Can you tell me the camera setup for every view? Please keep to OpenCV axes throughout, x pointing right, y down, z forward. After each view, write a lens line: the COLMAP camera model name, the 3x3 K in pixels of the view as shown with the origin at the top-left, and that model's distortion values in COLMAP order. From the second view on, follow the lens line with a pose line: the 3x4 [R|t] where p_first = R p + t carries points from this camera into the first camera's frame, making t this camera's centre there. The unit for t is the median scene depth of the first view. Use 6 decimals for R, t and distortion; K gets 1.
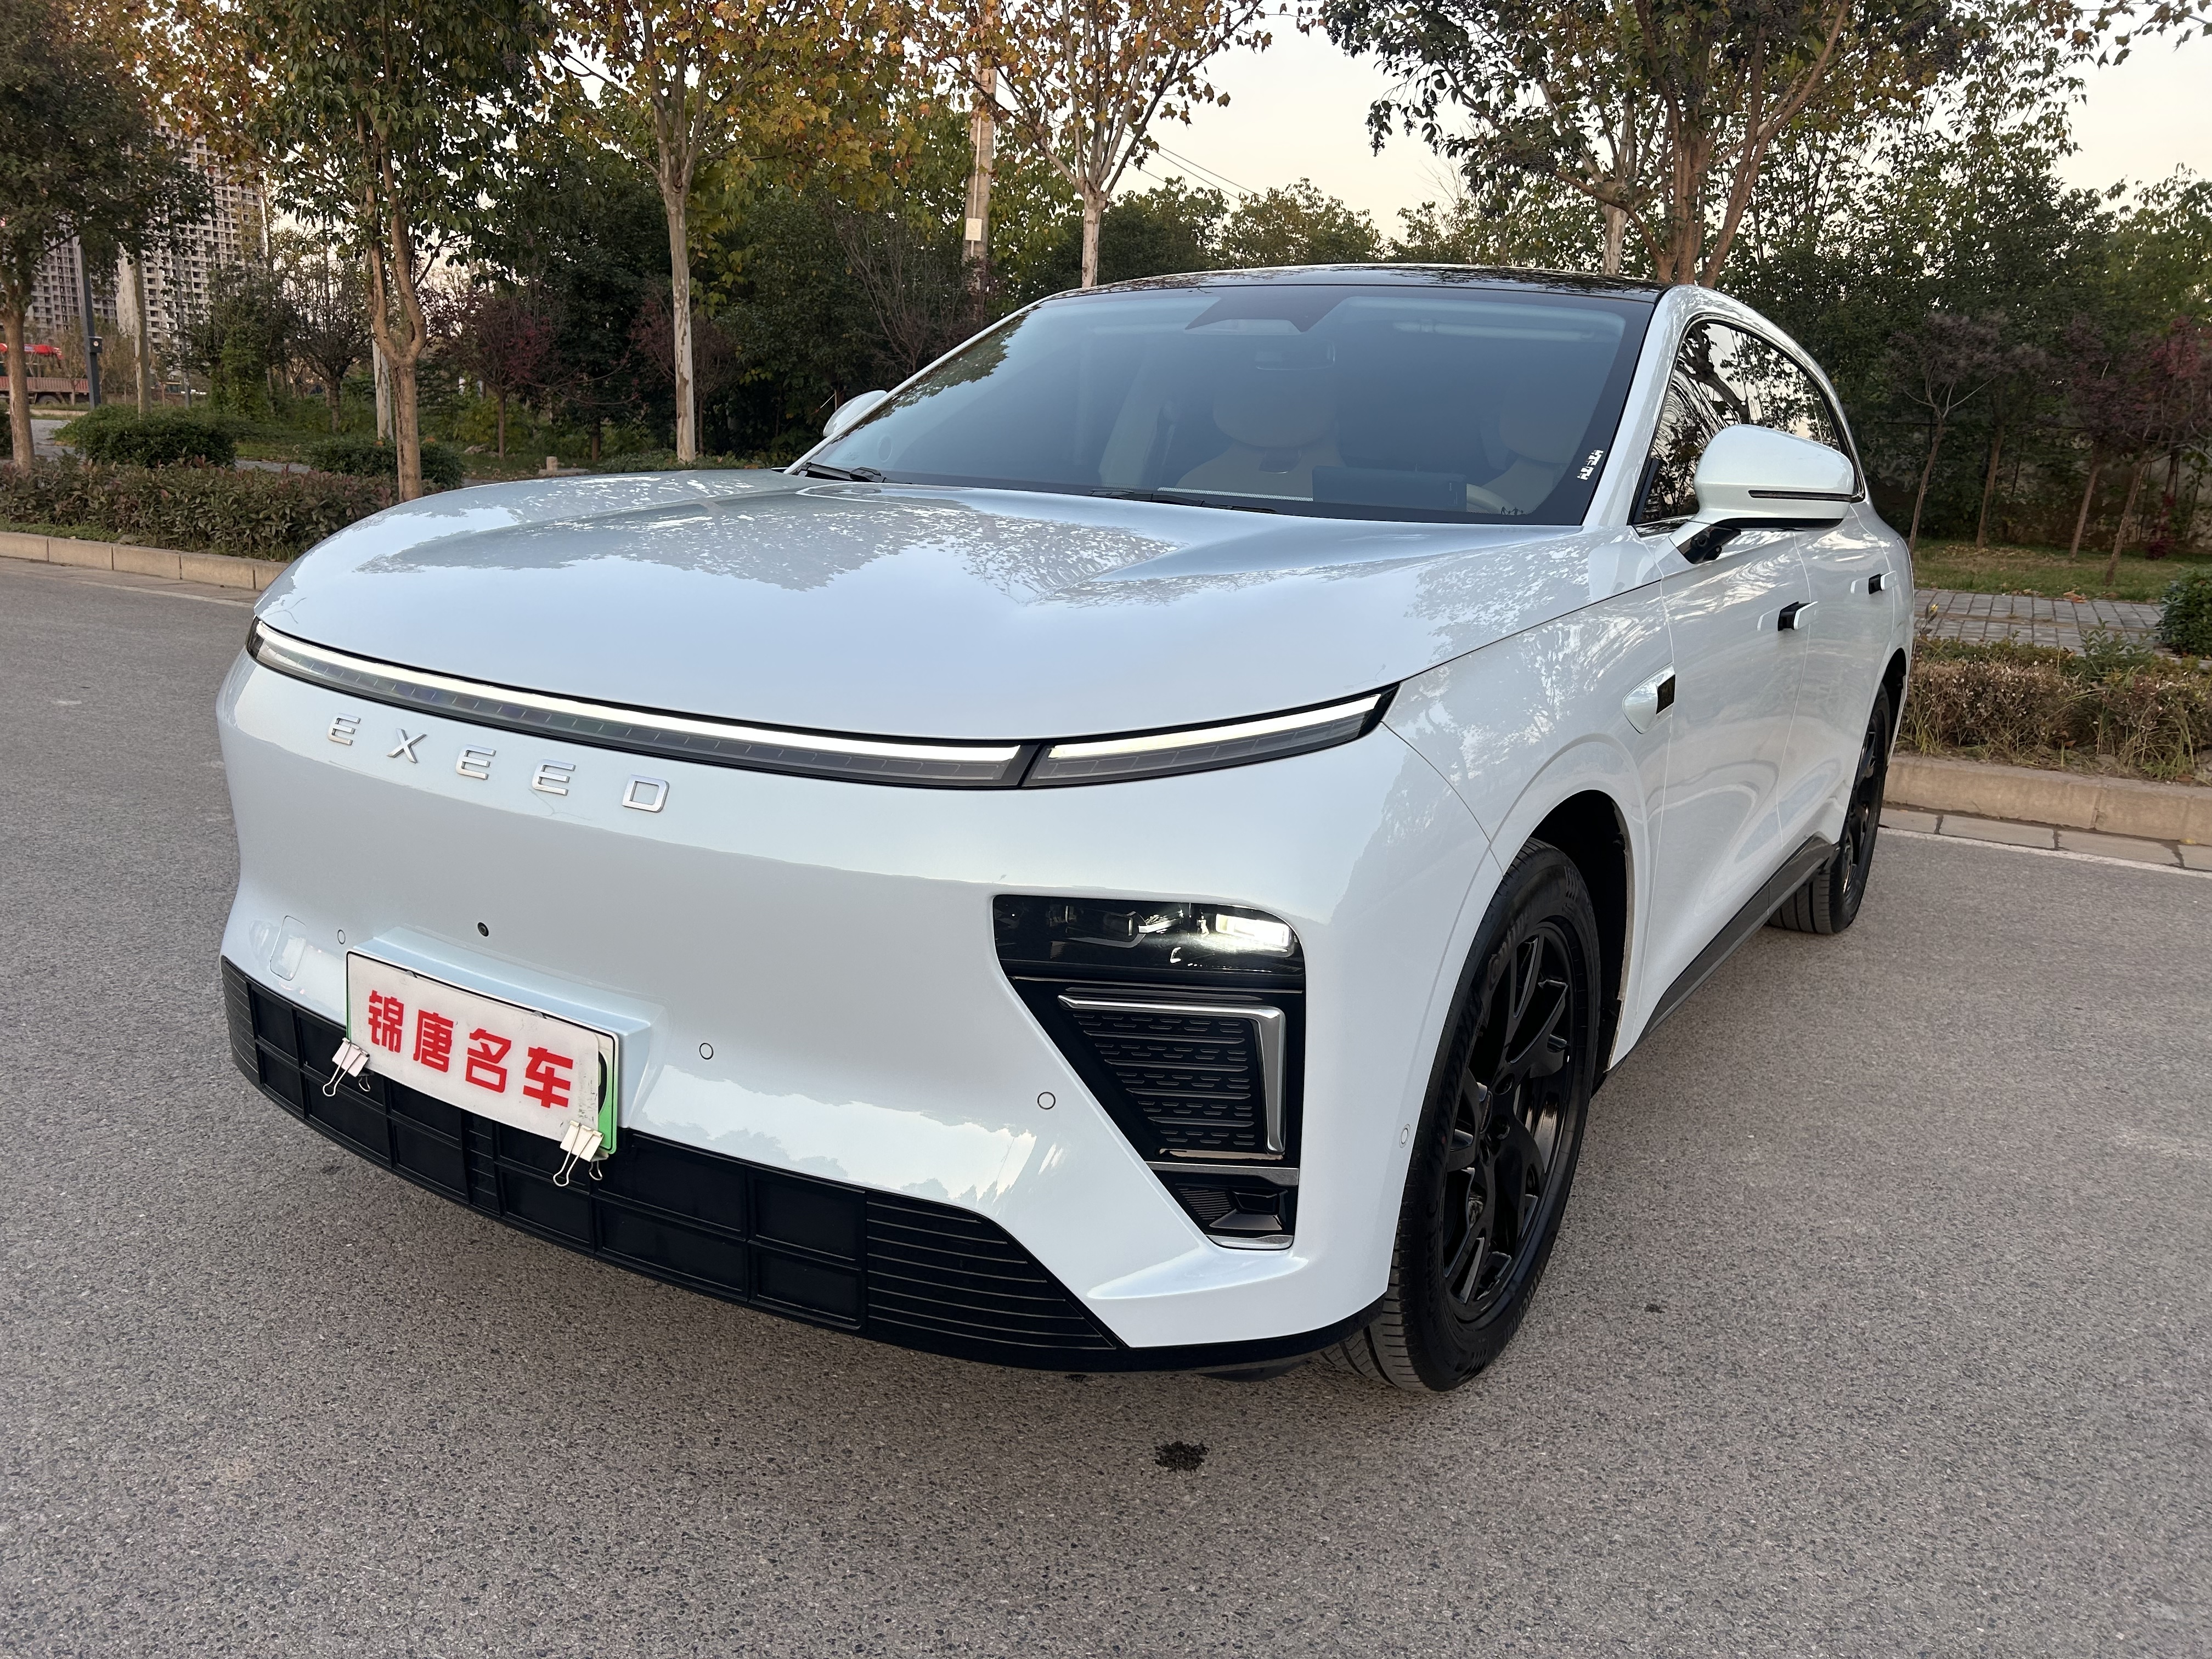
lens RADIAL K [[1665.0, 0, 1122.8], [0, 1665.0, 837.8], [0, 0, 1]] dist [0.061902, -0.068353]
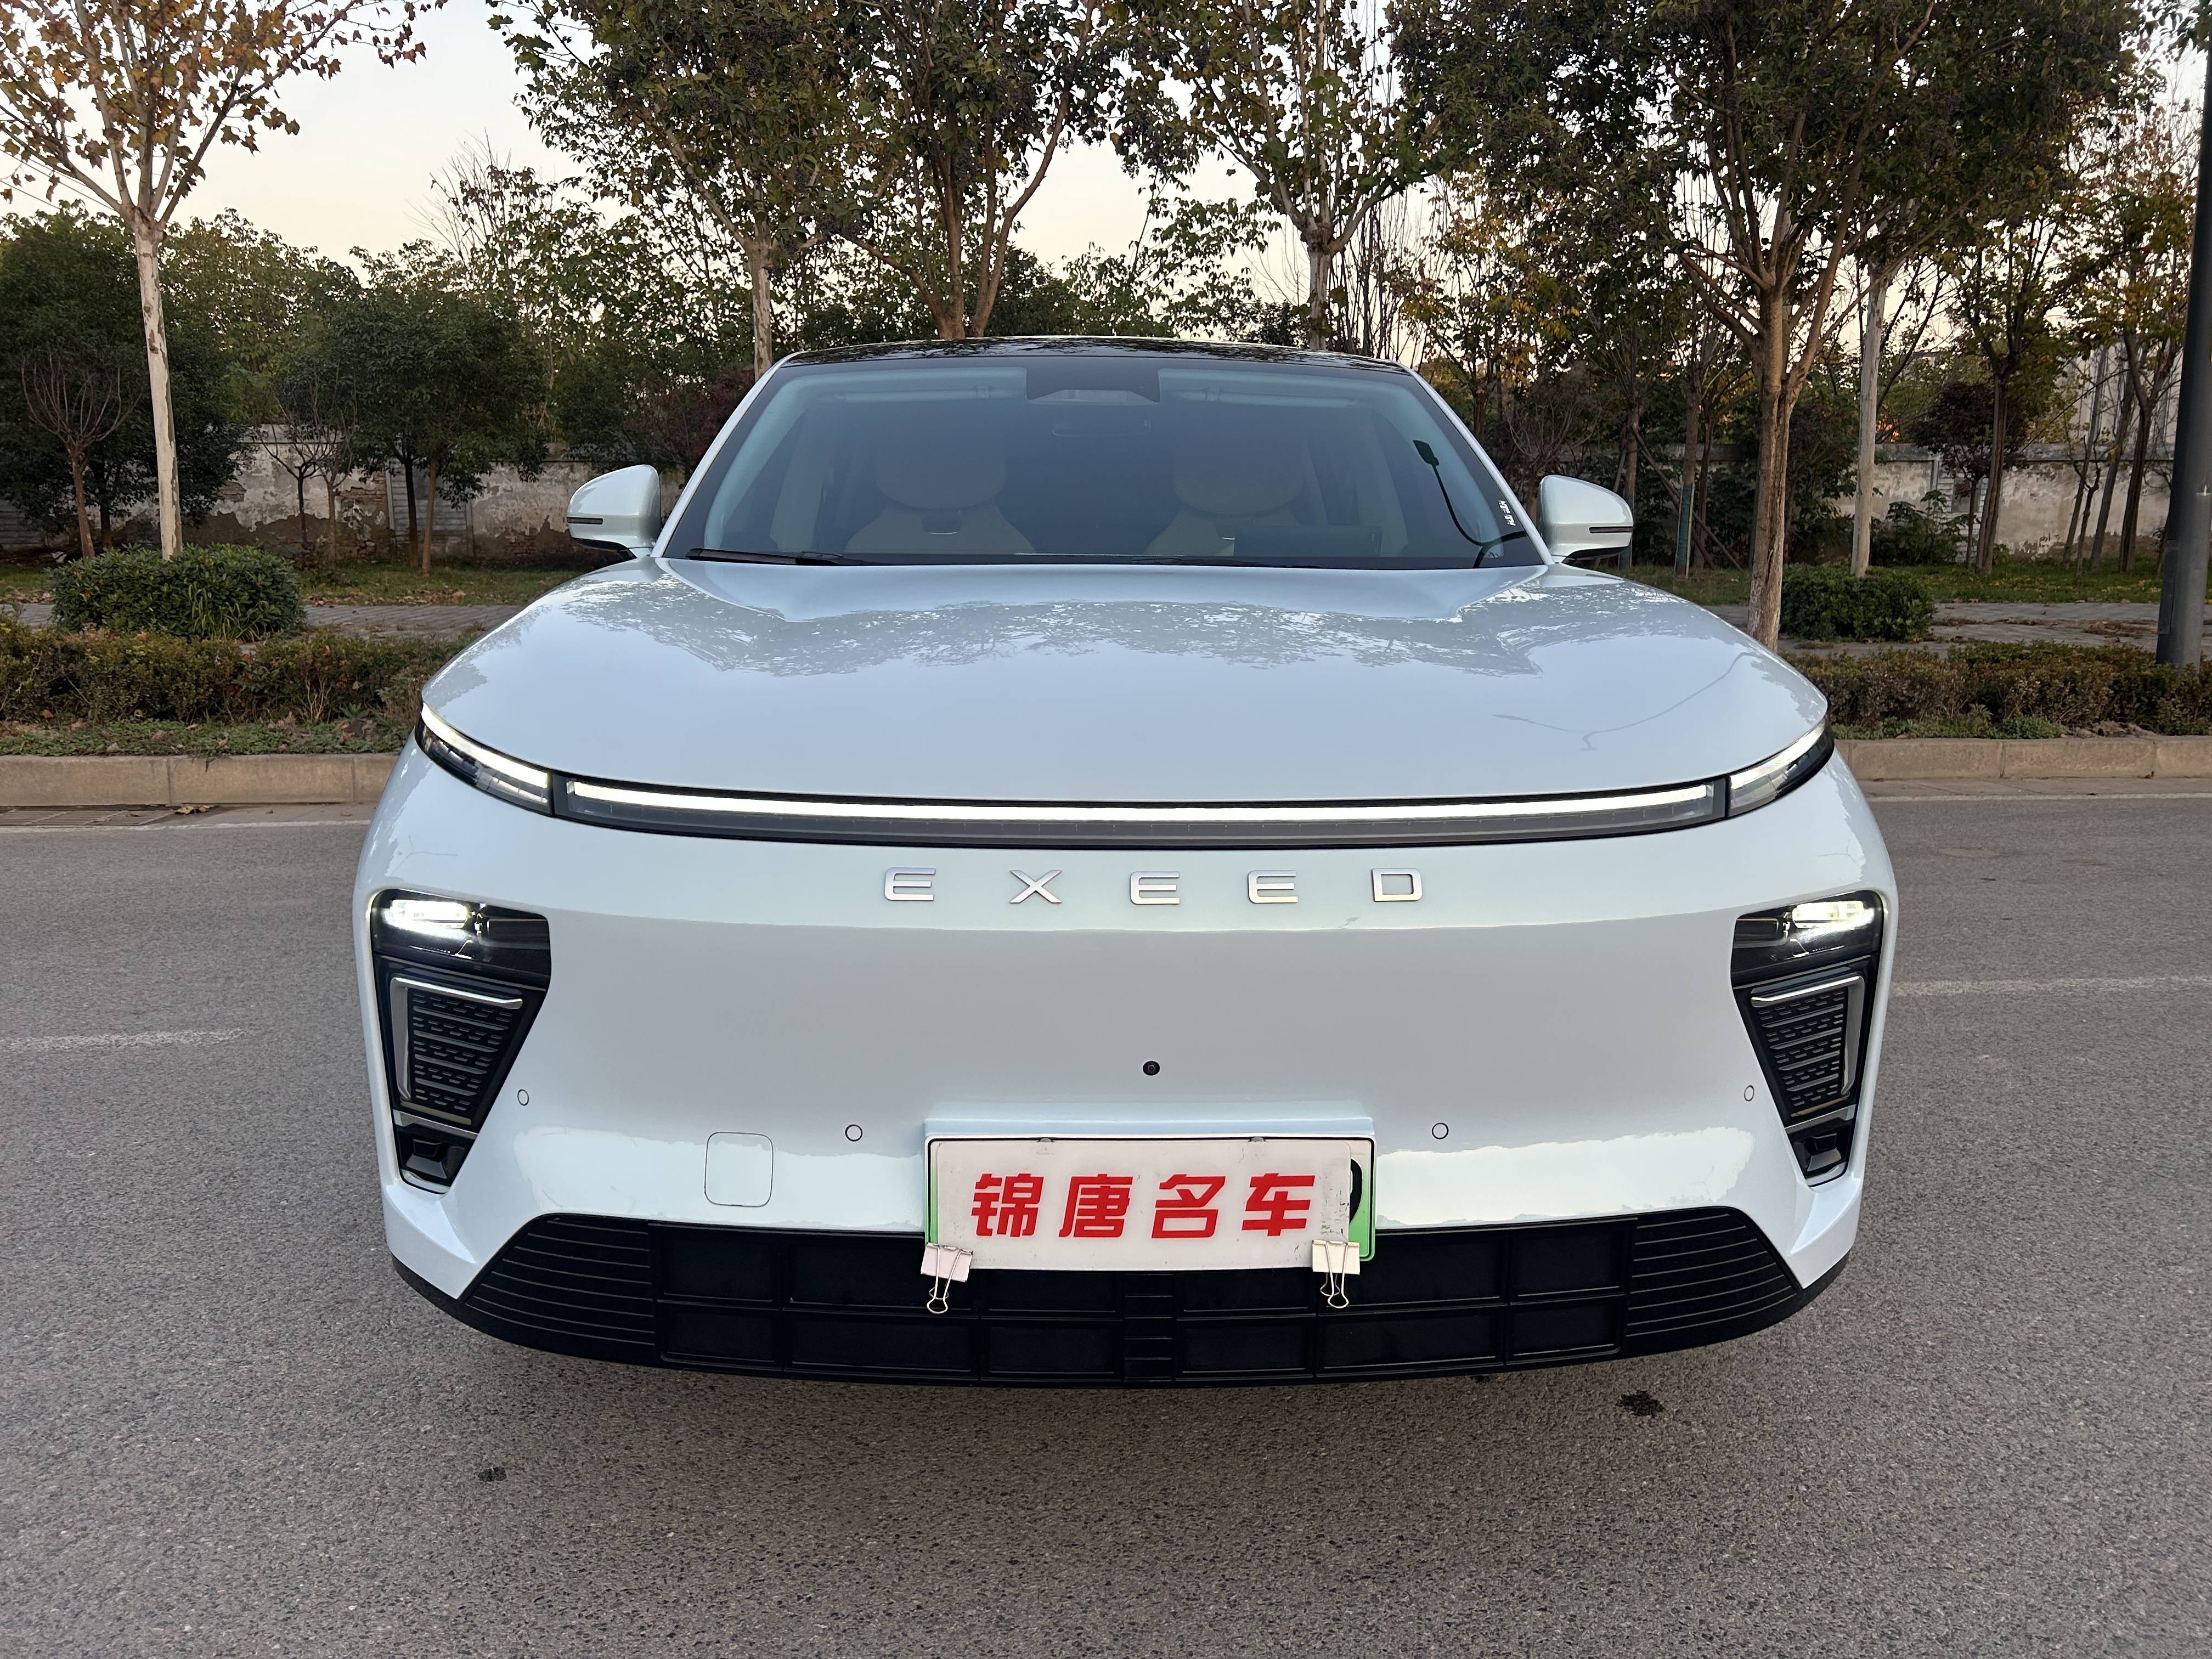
lens RADIAL K [[1665.0, 0, 1105.4], [0, 1665.0, 820.0], [0, 0, 1]] dist [0.061902, -0.068353]
pose [[0.829448, -0.144742, 0.539506, -0.613064], [0.163187, 0.986499, 0.013777, -0.067921], [-0.534216, 0.076613, 0.841869, 0.162977]]
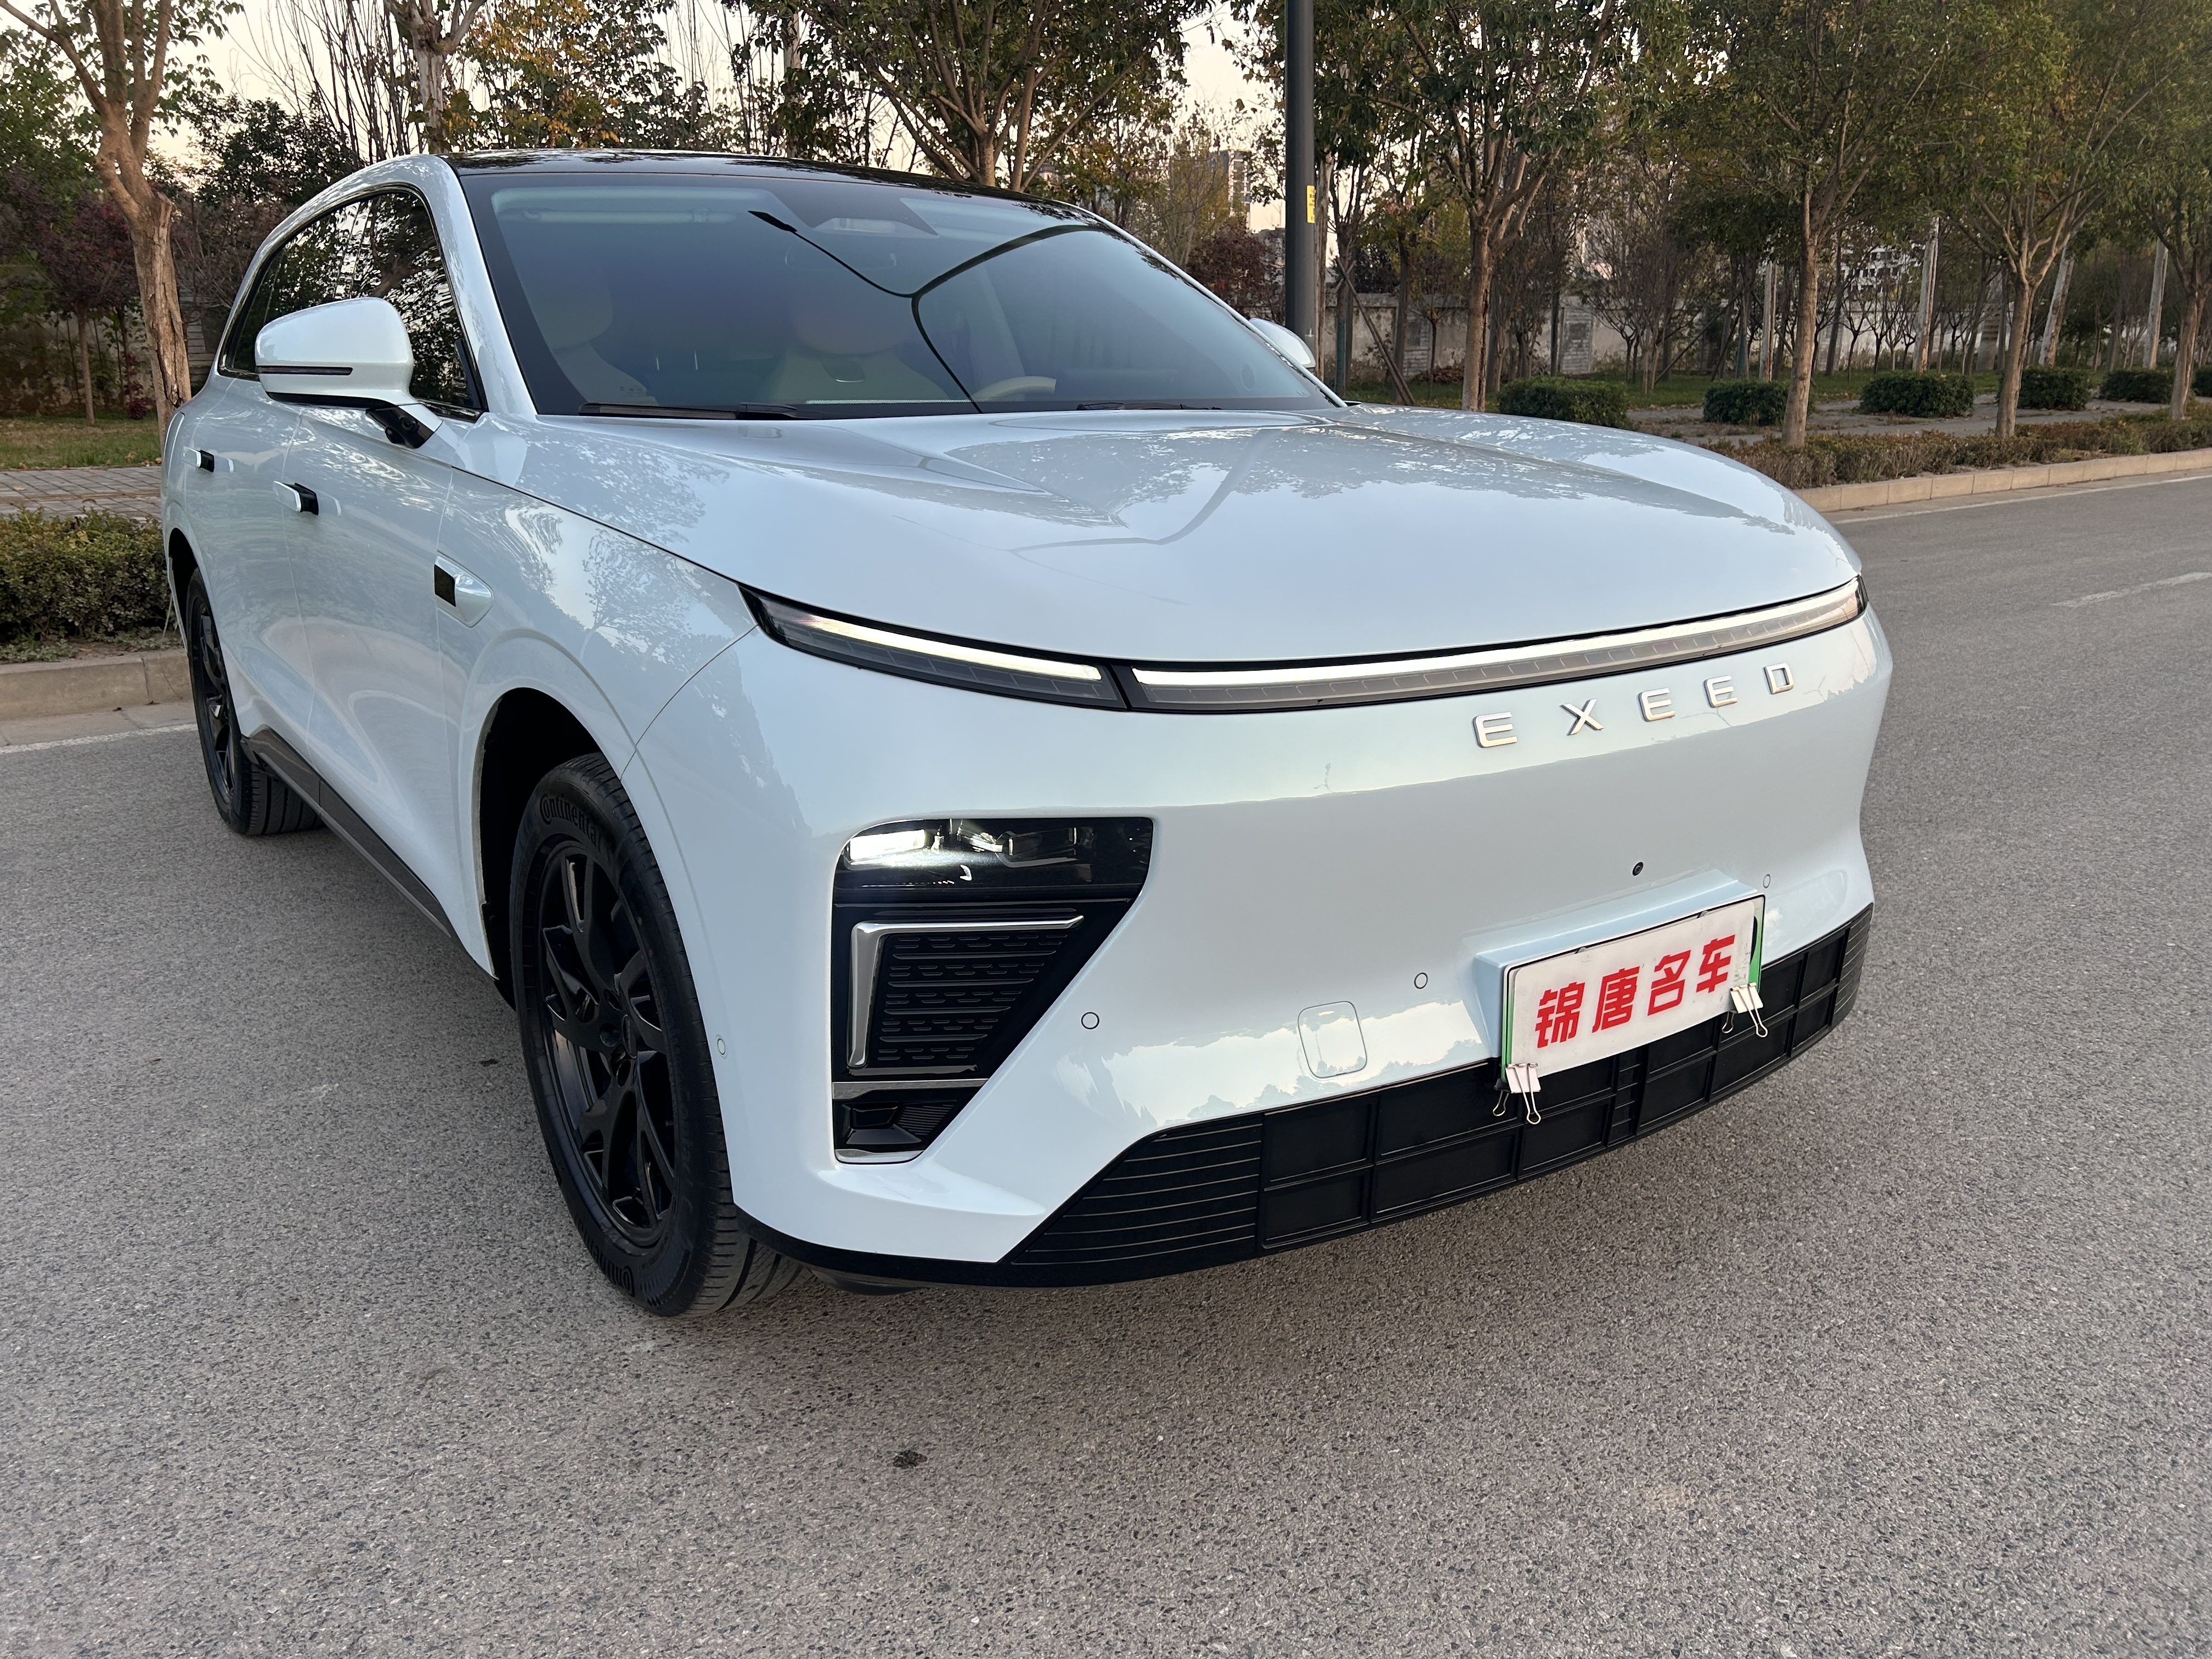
lens RADIAL K [[1665.0, 0, 1096.3], [0, 1665.0, 833.5], [0, 0, 1]] dist [0.061902, -0.068353]
pose [[0.383059, -0.302211, 0.872889, -0.975677], [0.232336, 0.946110, 0.225603, -0.191447], [-0.894028, 0.116384, 0.432630, 0.595595]]
